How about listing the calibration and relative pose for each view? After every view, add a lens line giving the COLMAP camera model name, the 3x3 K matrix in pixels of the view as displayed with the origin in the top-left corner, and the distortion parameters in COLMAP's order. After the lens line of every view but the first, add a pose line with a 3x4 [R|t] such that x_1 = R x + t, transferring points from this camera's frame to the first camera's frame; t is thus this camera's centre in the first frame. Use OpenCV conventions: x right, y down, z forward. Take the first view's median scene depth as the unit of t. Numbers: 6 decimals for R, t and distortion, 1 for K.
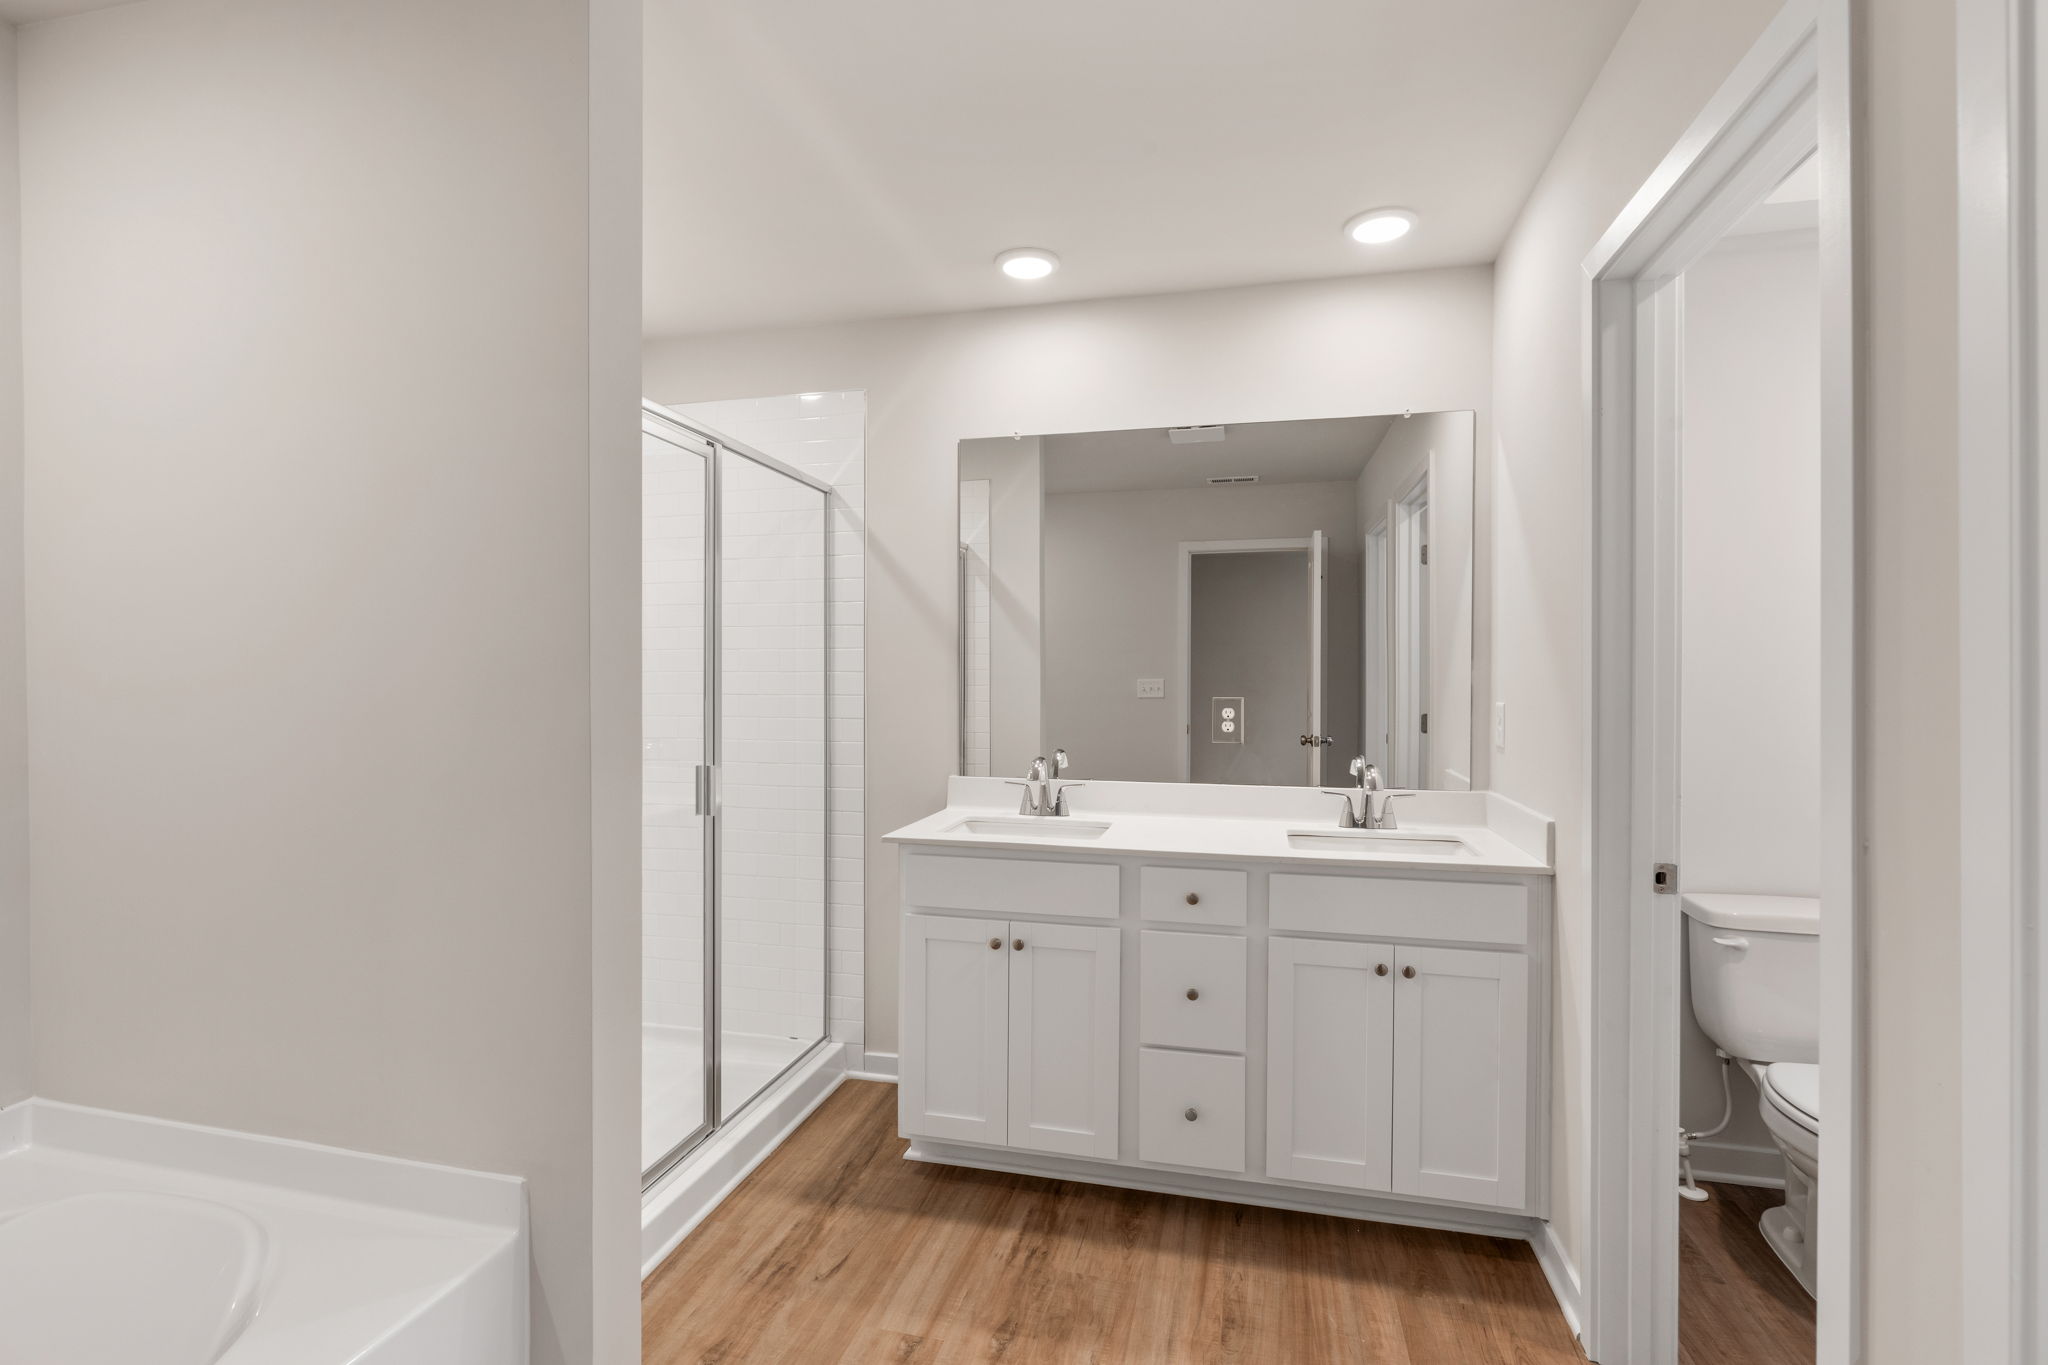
lens RADIAL K [[892.7, 0, 1024.0], [0, 892.7, 687.3], [0, 0, 1]] dist [-0.000934, -0.000713]
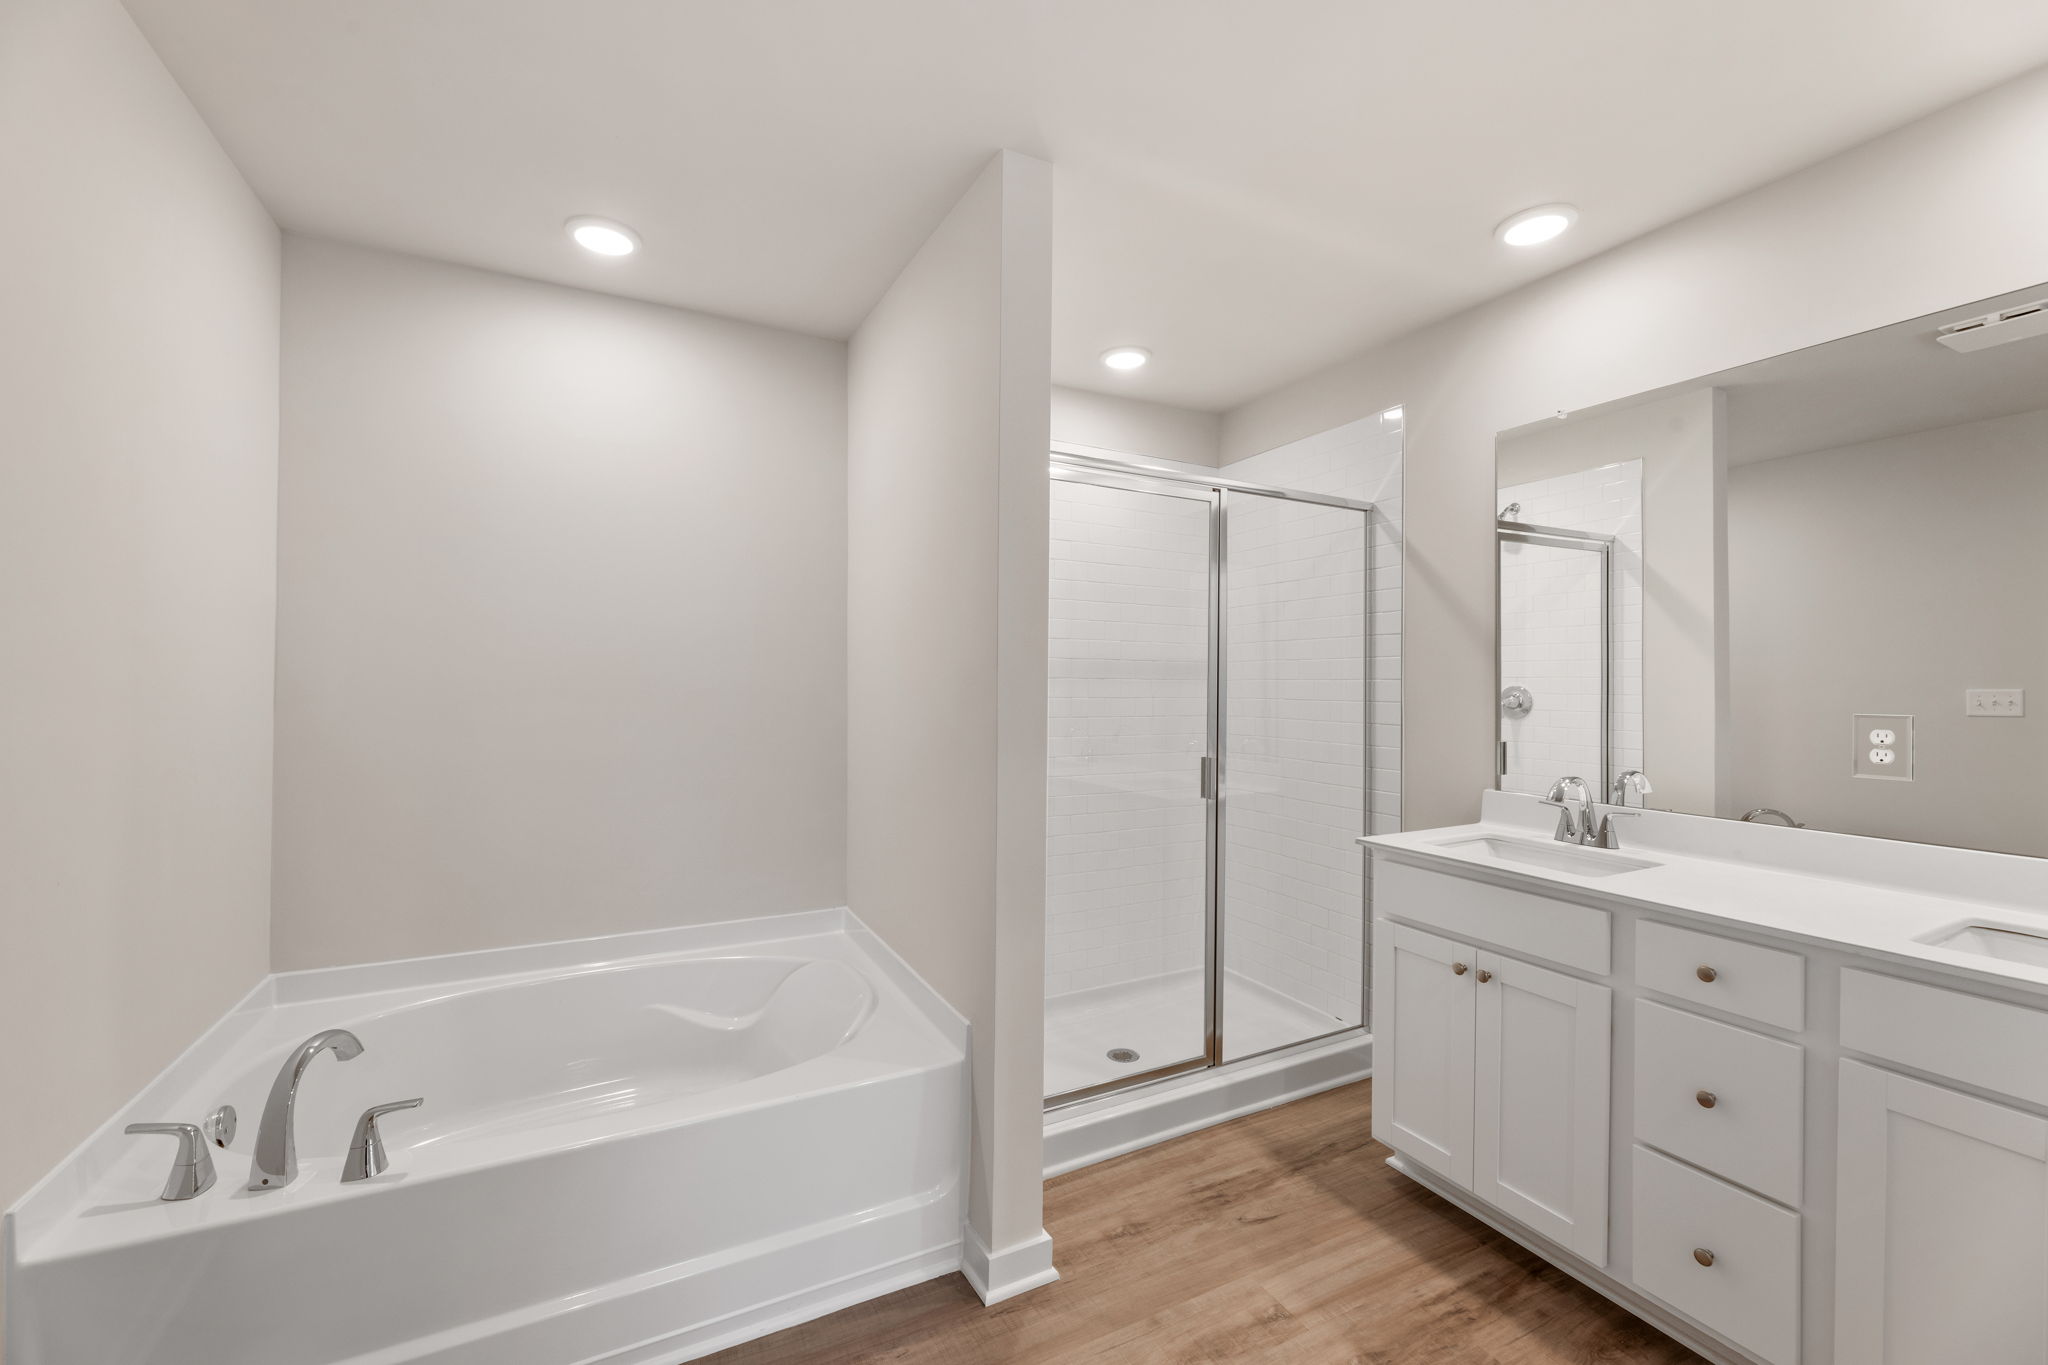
lens RADIAL K [[788.4, 0, 1029.4], [0, 788.4, 678.0], [0, 0, 1]] dist [-0.002782, 0.000063]
pose [[0.678699, -0.004467, -0.734403, 0.285377], [-0.010407, 0.999823, -0.015699, -0.000837], [0.734342, 0.018298, 0.678533, 0.106363]]
